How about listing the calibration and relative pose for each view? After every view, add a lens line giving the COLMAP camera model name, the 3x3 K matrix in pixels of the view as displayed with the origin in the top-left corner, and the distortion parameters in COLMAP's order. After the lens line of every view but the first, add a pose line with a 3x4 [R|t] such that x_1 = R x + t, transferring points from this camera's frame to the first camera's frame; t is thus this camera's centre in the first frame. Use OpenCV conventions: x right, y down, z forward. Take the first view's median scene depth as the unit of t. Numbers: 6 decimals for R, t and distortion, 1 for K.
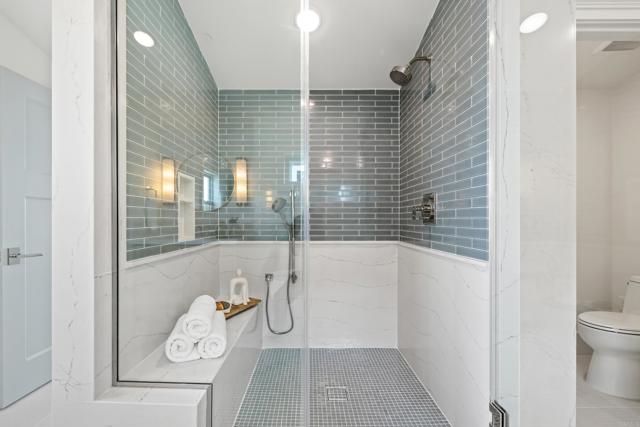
lens RADIAL K [[271.0, 0, 320.2], [0, 271.0, 215.9], [0, 0, 1]] dist [-0.000380, 0.000106]
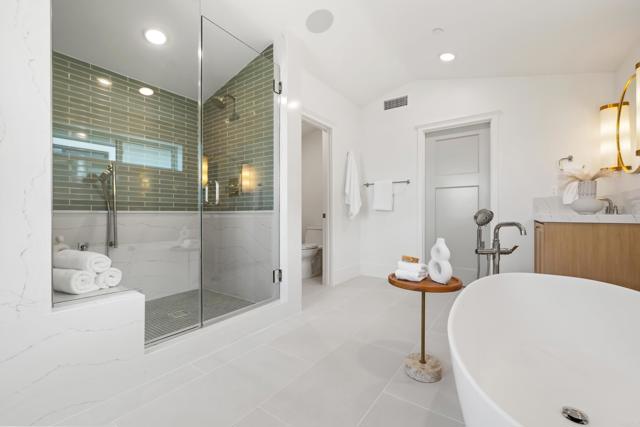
lens RADIAL K [[271.0, 0, 320.2], [0, 271.0, 215.9], [0, 0, 1]] dist [-0.000380, 0.000106]
pose [[0.582367, -0.007199, 0.812894, -0.638667], [-0.003644, 0.999928, 0.011466, 0.126232], [-0.812918, -0.009639, 0.582299, -0.407026]]
